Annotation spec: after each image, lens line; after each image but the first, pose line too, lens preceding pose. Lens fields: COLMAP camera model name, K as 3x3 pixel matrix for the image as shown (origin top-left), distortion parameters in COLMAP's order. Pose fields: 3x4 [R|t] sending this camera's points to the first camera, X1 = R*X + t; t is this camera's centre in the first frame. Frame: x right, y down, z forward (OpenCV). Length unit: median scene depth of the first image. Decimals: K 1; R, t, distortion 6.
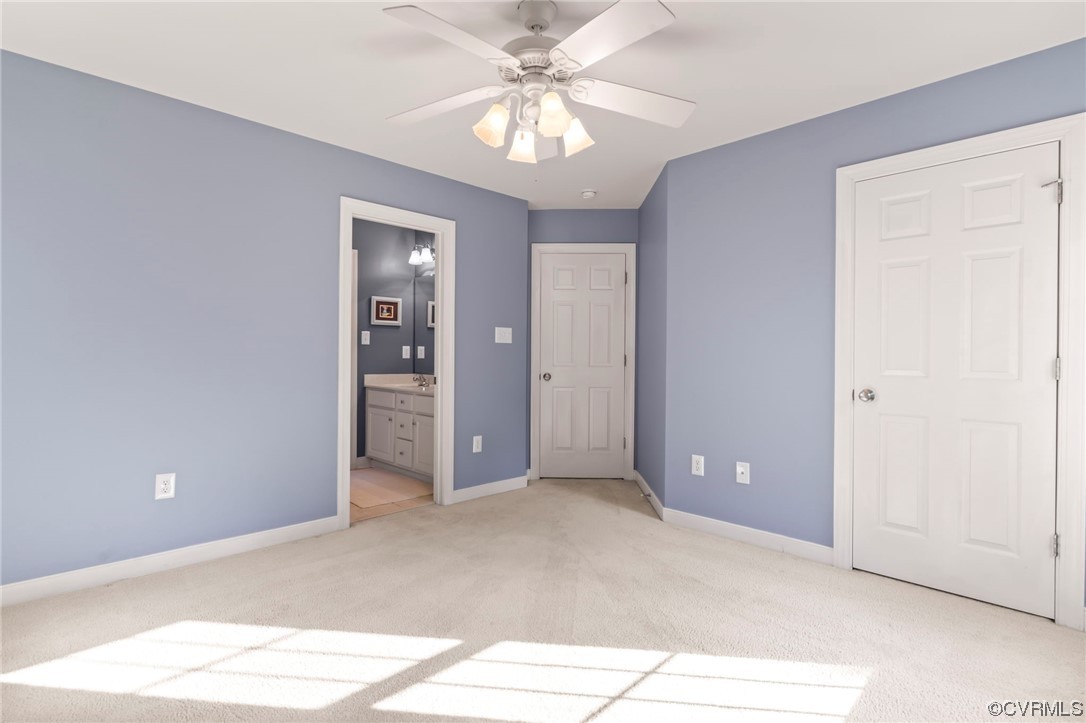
lens RADIAL K [[514.4, 0, 539.2], [0, 514.4, 360.4], [0, 0, 1]] dist [0.001490, 0.001080]
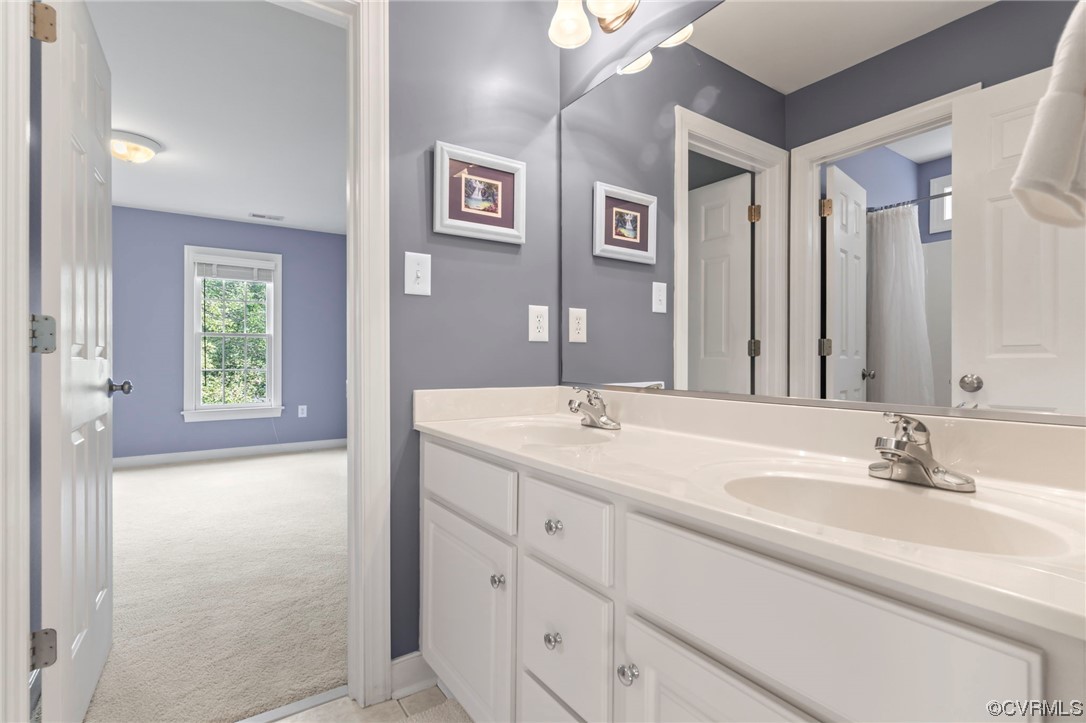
lens RADIAL K [[514.4, 0, 545.3], [0, 514.4, 358.4], [0, 0, 1]] dist [0.001490, 0.001080]
pose [[0.983943, -0.011283, -0.178126, -0.201454], [0.009153, 0.999876, -0.012775, 0.012357], [0.178248, 0.010940, 0.983925, 0.691634]]
